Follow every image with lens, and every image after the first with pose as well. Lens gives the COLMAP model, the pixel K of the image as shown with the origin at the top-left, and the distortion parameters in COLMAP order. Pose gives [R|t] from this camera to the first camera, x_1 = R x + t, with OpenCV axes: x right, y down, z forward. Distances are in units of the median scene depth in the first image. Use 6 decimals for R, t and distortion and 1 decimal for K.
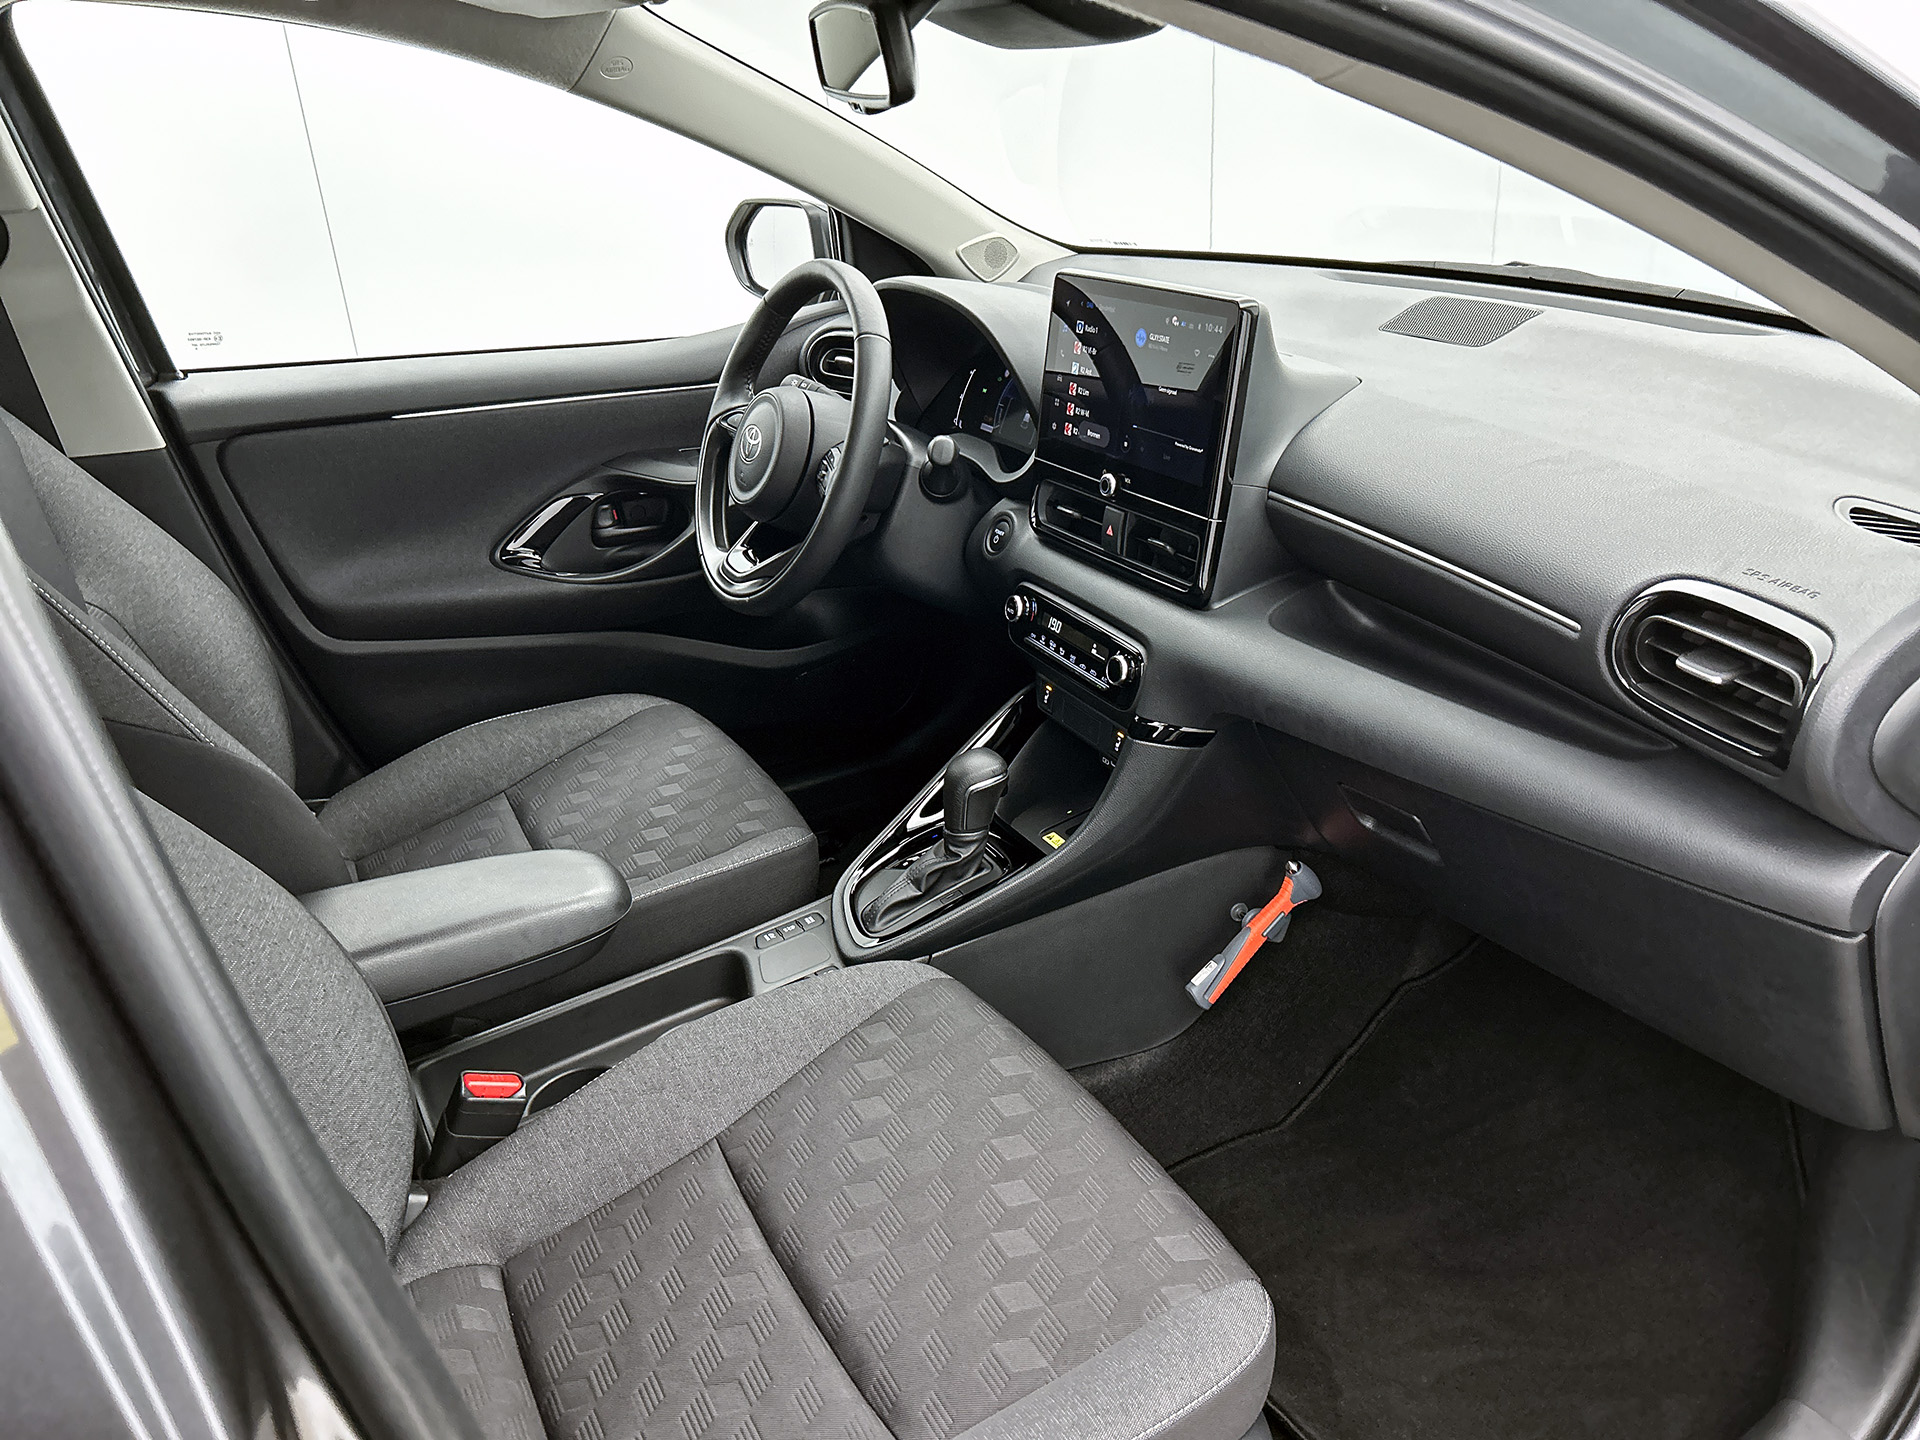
lens RADIAL K [[1440.3, 0, 910.3], [0, 1440.3, 735.8], [0, 0, 1]] dist [0.029617, -0.027044]
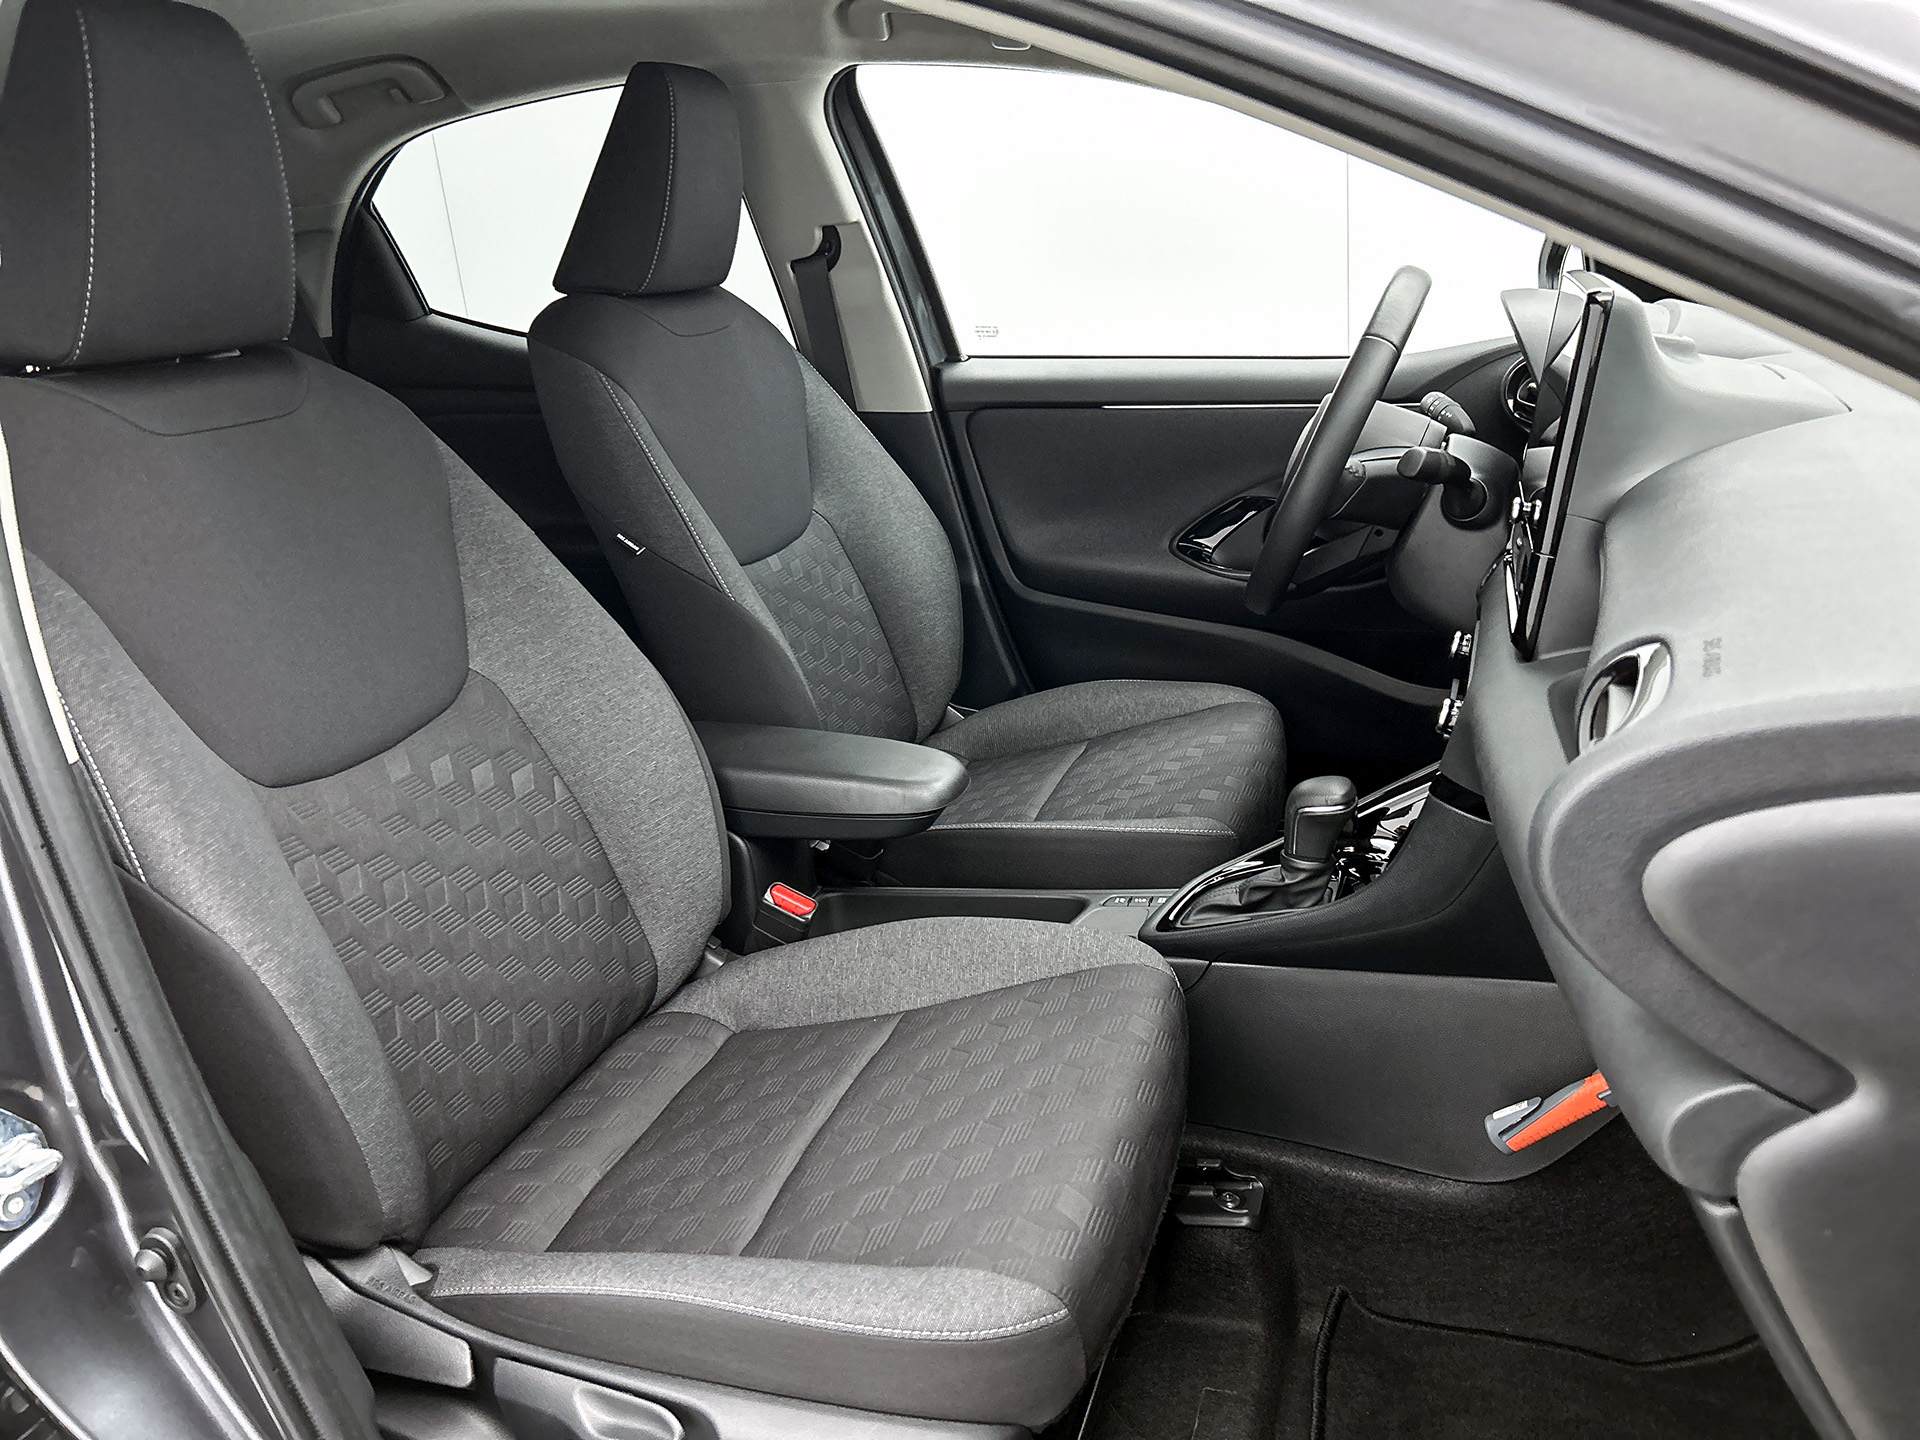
lens RADIAL K [[1440.3, 0, 961.9], [0, 1440.3, 730.6], [0, 0, 1]] dist [0.029617, -0.027044]
pose [[0.674447, 0.229876, -0.701626, 0.473659], [-0.264904, 0.962365, 0.060660, -0.010733], [0.689164, 0.144951, 0.709959, 0.145556]]
